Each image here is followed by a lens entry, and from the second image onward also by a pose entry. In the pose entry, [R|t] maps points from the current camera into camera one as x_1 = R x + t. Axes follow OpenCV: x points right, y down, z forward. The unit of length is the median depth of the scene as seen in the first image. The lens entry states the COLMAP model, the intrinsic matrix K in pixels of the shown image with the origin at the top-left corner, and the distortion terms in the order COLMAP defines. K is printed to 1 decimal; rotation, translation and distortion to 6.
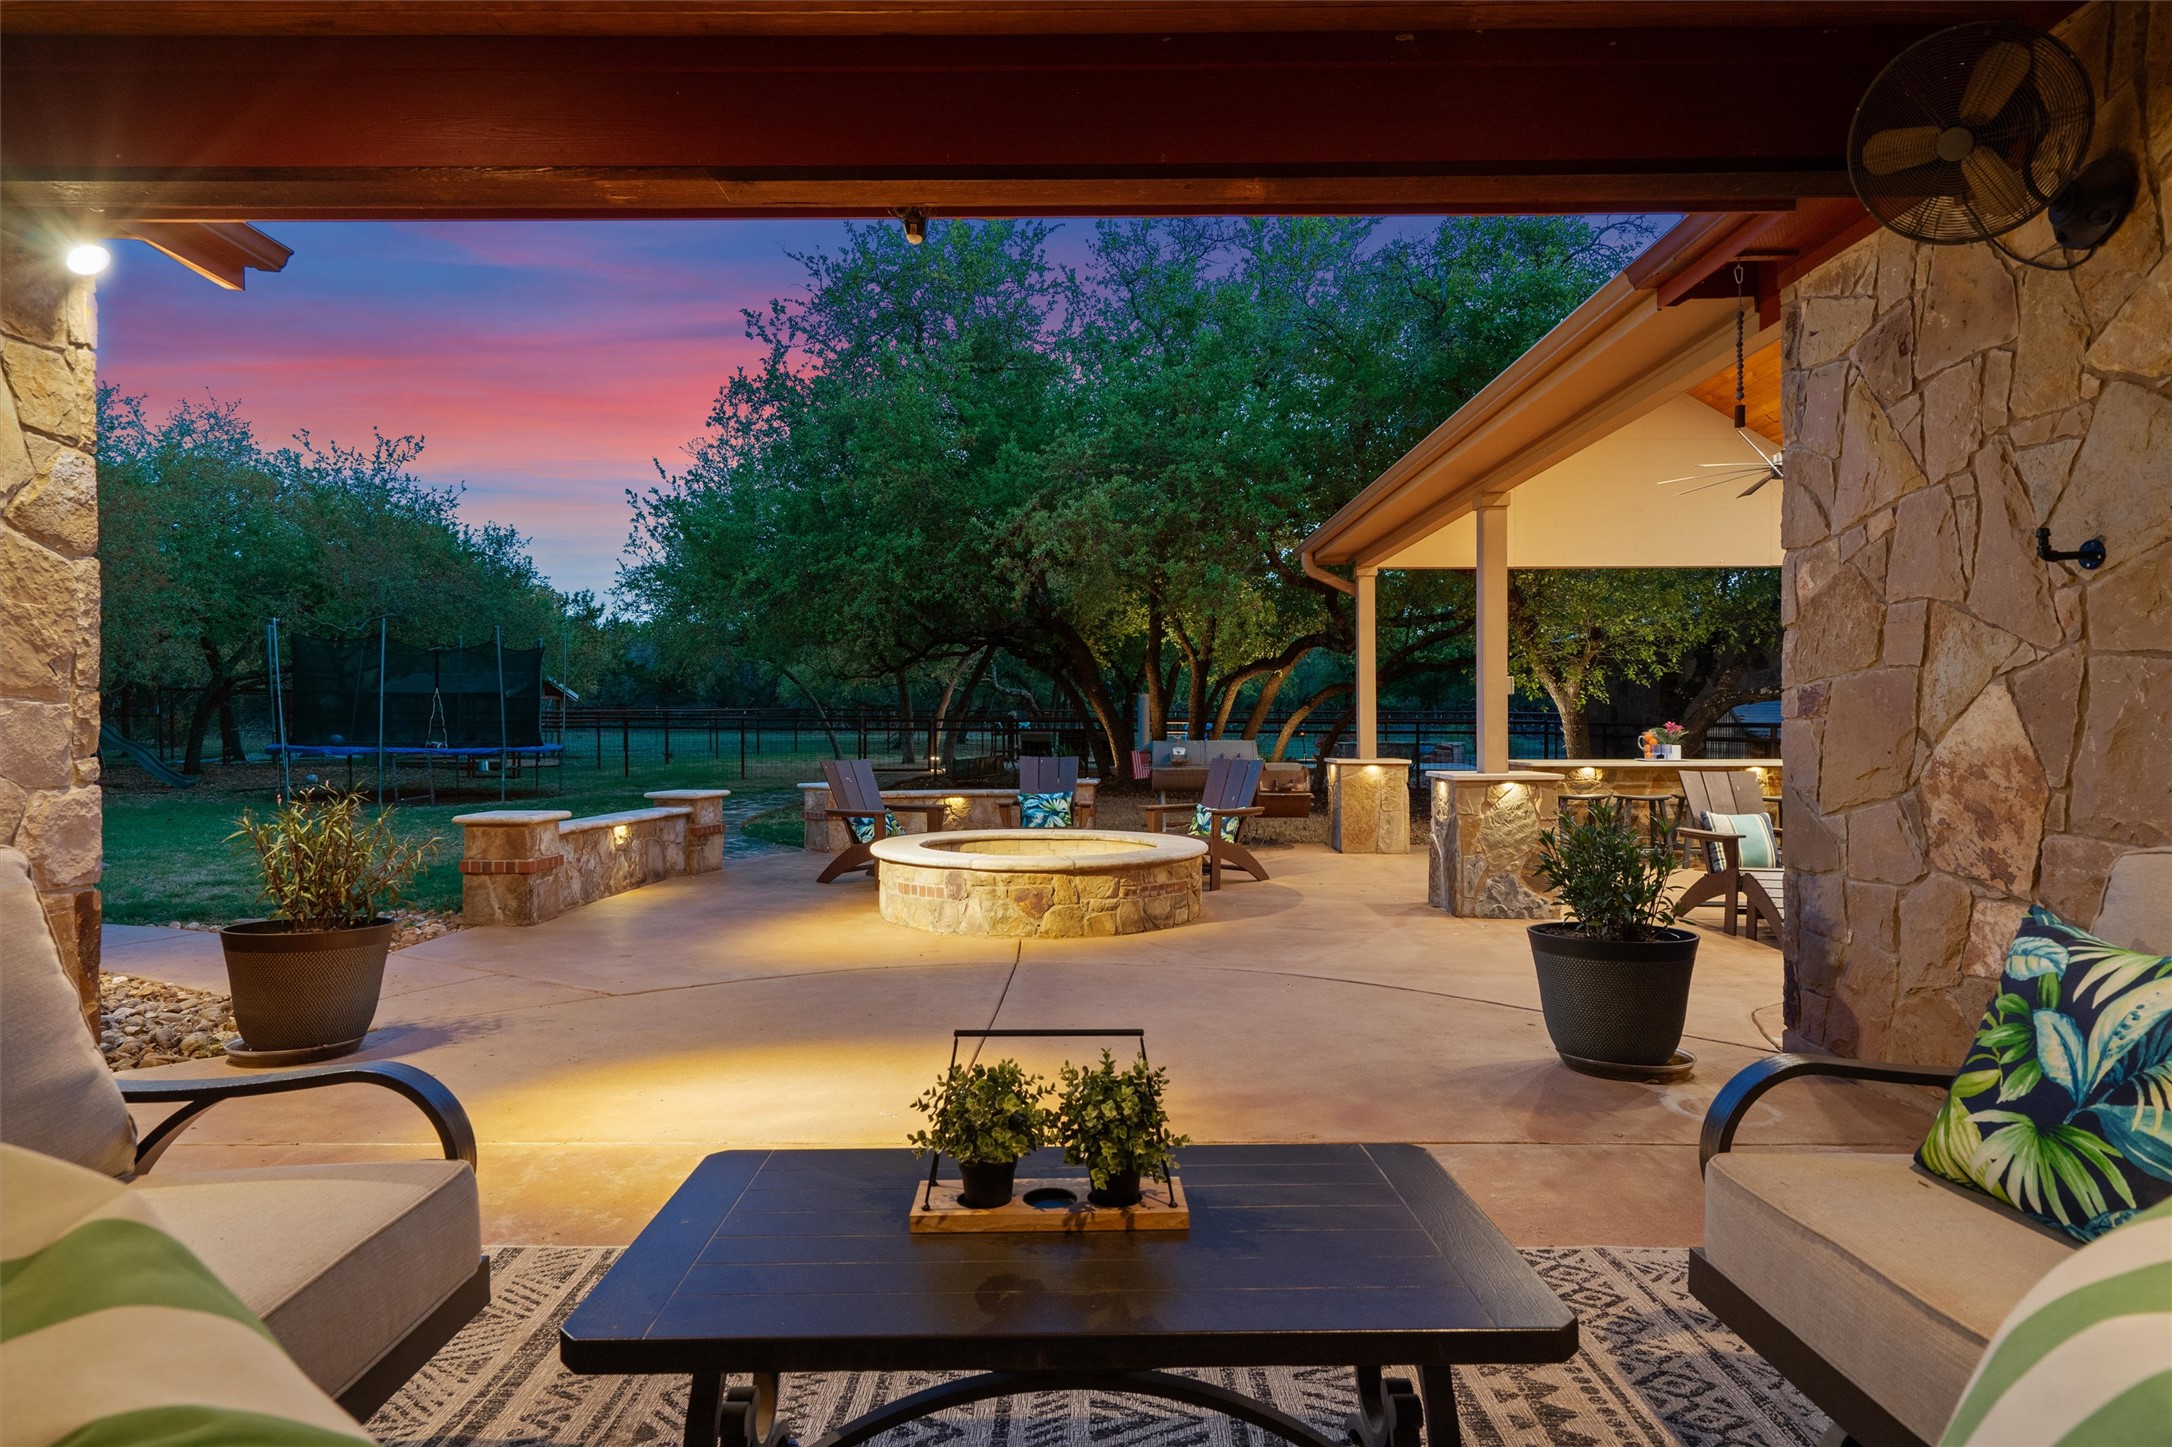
lens RADIAL K [[1232.6, 0, 1081.4], [0, 1232.6, 731.8], [0, 0, 1]] dist [0.016571, 0.000607]
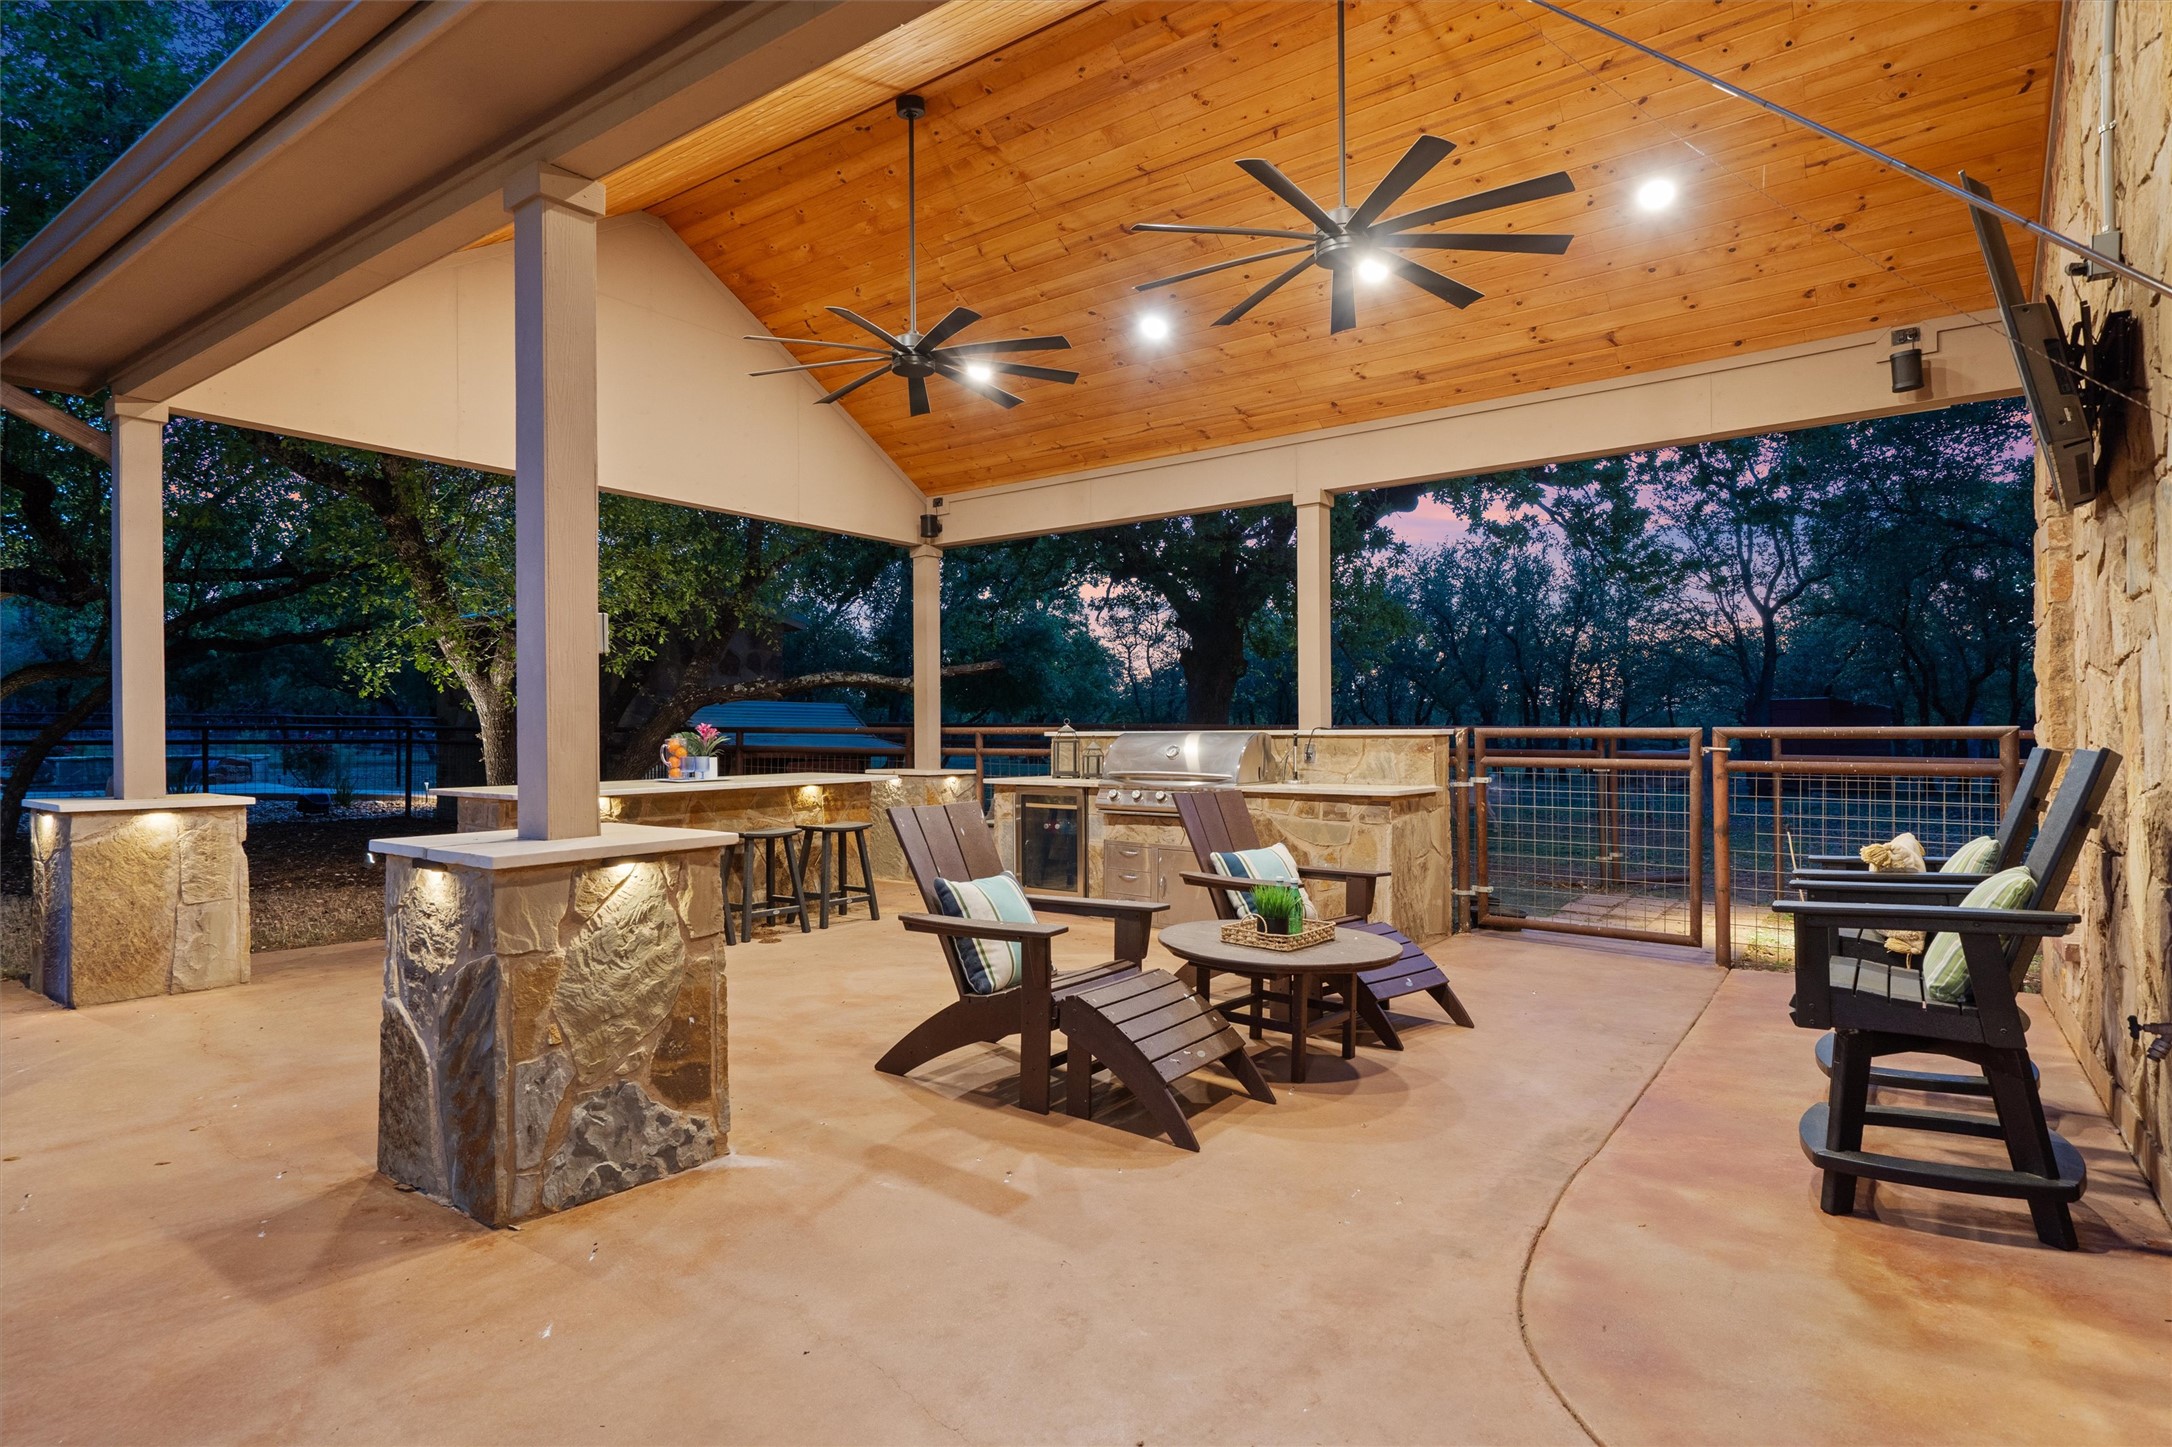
lens RADIAL K [[1140.3, 0, 1099.9], [0, 1140.3, 724.4], [0, 0, 1]] dist [-0.004619, 0.000431]
pose [[0.576681, 0.004344, 0.816958, 0.090940], [0.006156, 0.999934, -0.009662, -0.000169], [-0.816946, 0.010601, 0.576617, 0.470412]]
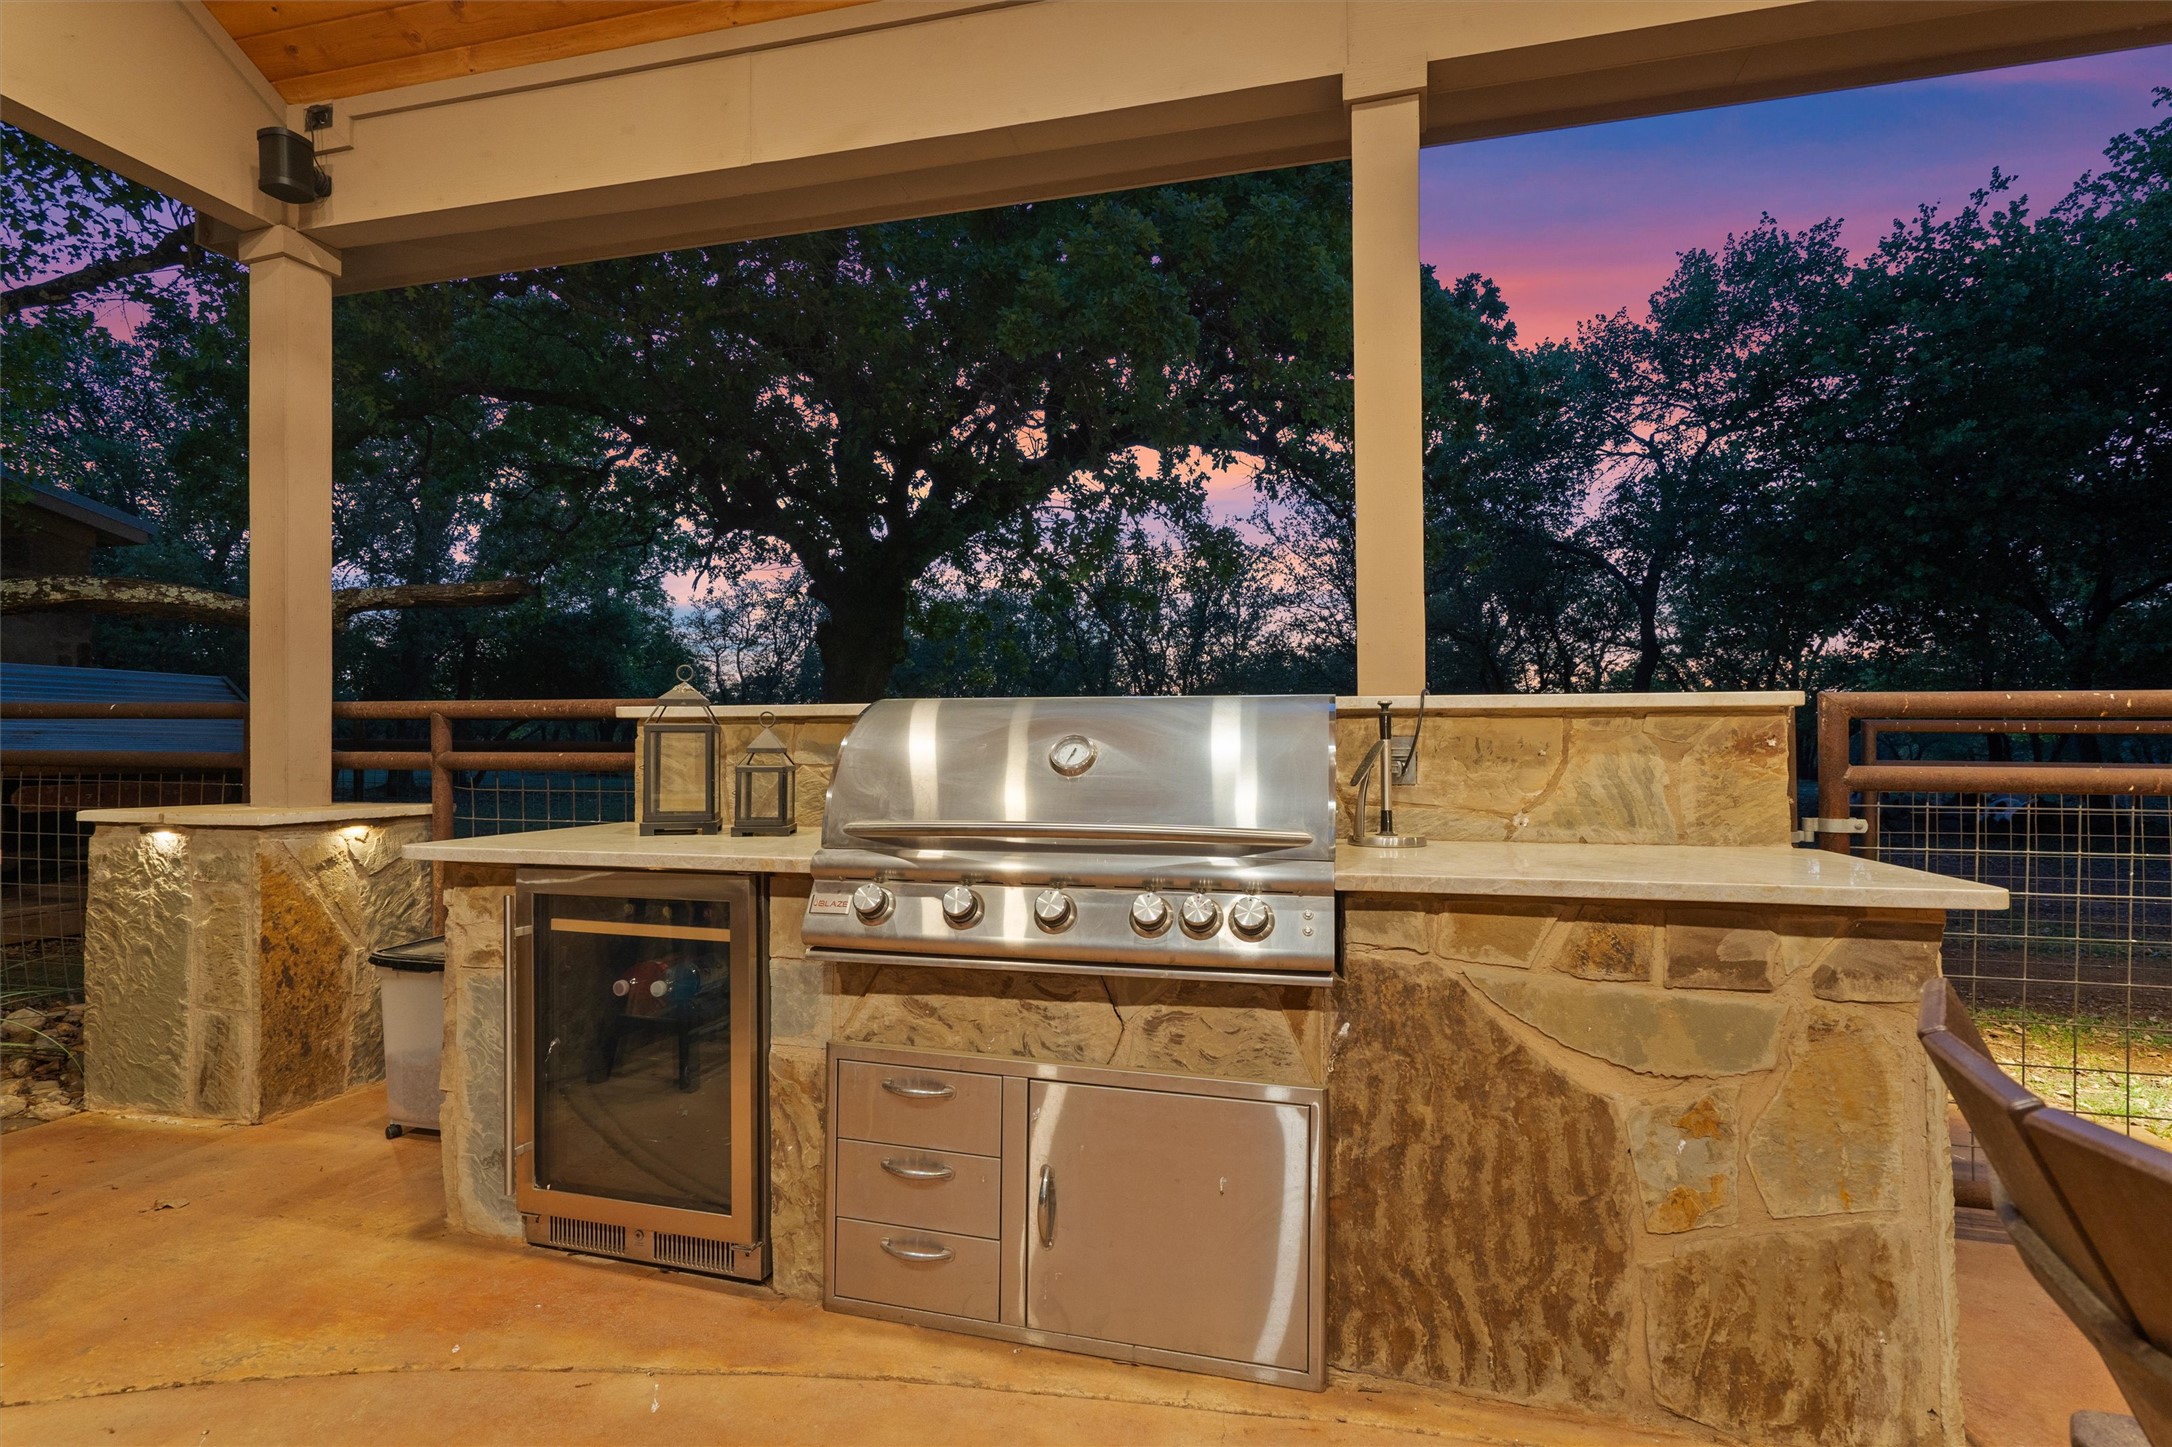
lens RADIAL K [[1053.3, 0, 1084.2], [0, 1053.3, 735.5], [0, 0, 1]] dist [0.001077, 0.001153]
pose [[0.243581, 0.007279, 0.969853, 0.475616], [0.005099, 0.999948, -0.008786, 0.007760], [-0.969867, 0.007085, 0.243532, 0.770817]]
